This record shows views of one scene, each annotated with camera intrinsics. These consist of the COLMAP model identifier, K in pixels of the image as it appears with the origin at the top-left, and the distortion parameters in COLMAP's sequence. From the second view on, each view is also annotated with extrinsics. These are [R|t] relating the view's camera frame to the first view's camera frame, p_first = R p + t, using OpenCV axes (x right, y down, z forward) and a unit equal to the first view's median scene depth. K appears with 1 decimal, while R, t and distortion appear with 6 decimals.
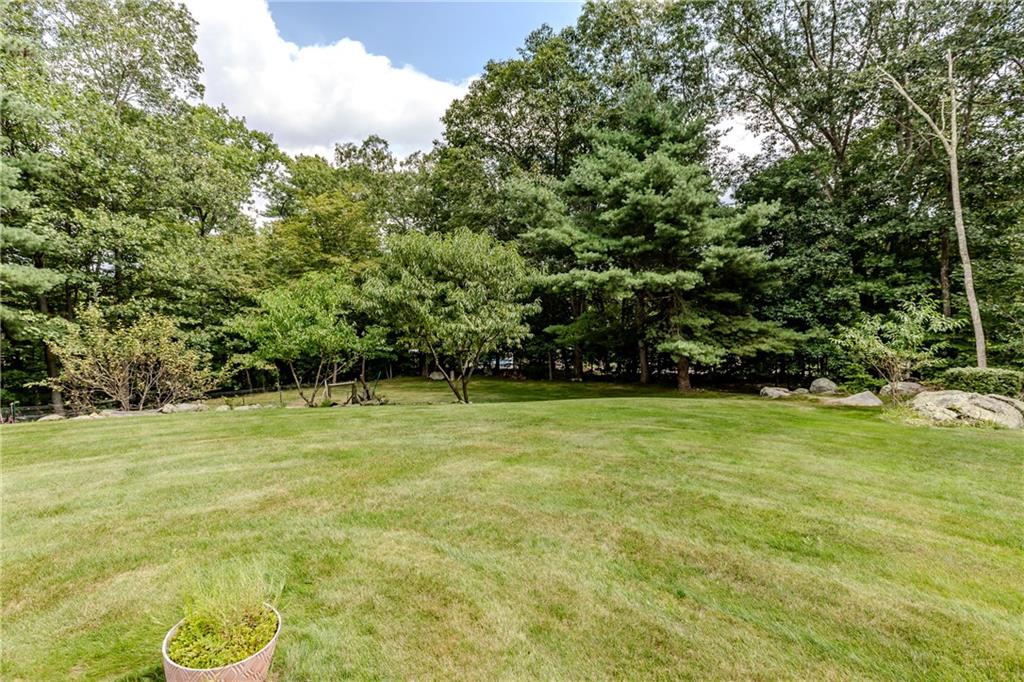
lens RADIAL K [[452.5, 0, 512.0], [0, 452.5, 341.0], [0, 0, 1]] dist [0.012604, 0.000360]
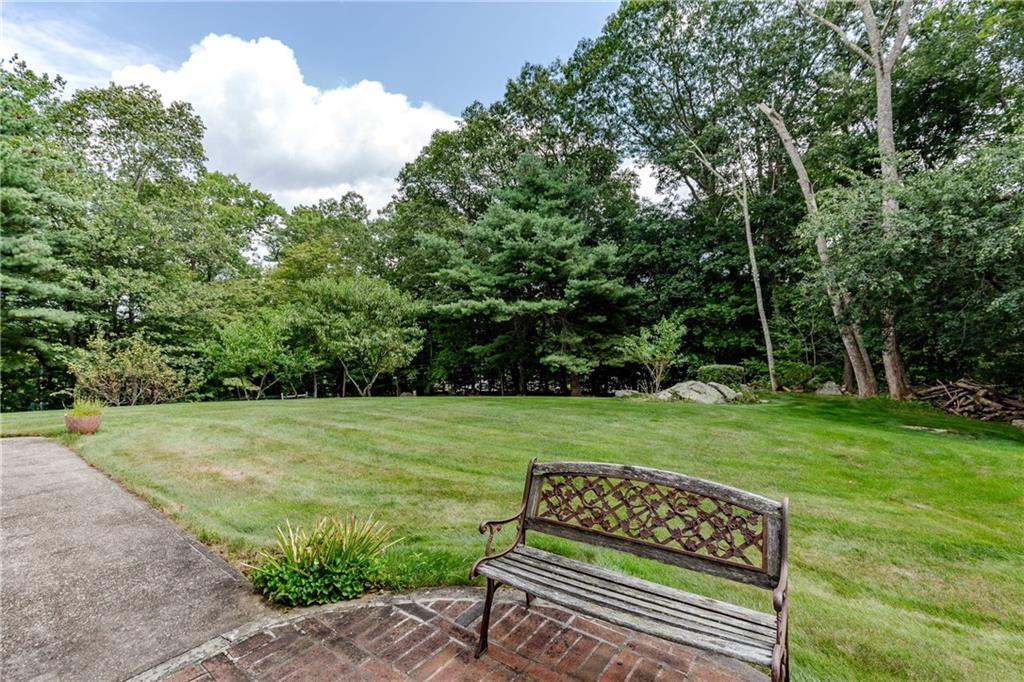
lens RADIAL K [[457.9, 0, 517.7], [0, 457.9, 342.9], [0, 0, 1]] dist [0.001809, 0.000386]
pose [[0.998756, -0.024904, -0.043211, 0.321836], [0.022079, 0.997662, -0.064682, 0.045430], [0.044721, 0.063648, 0.996970, -0.258960]]
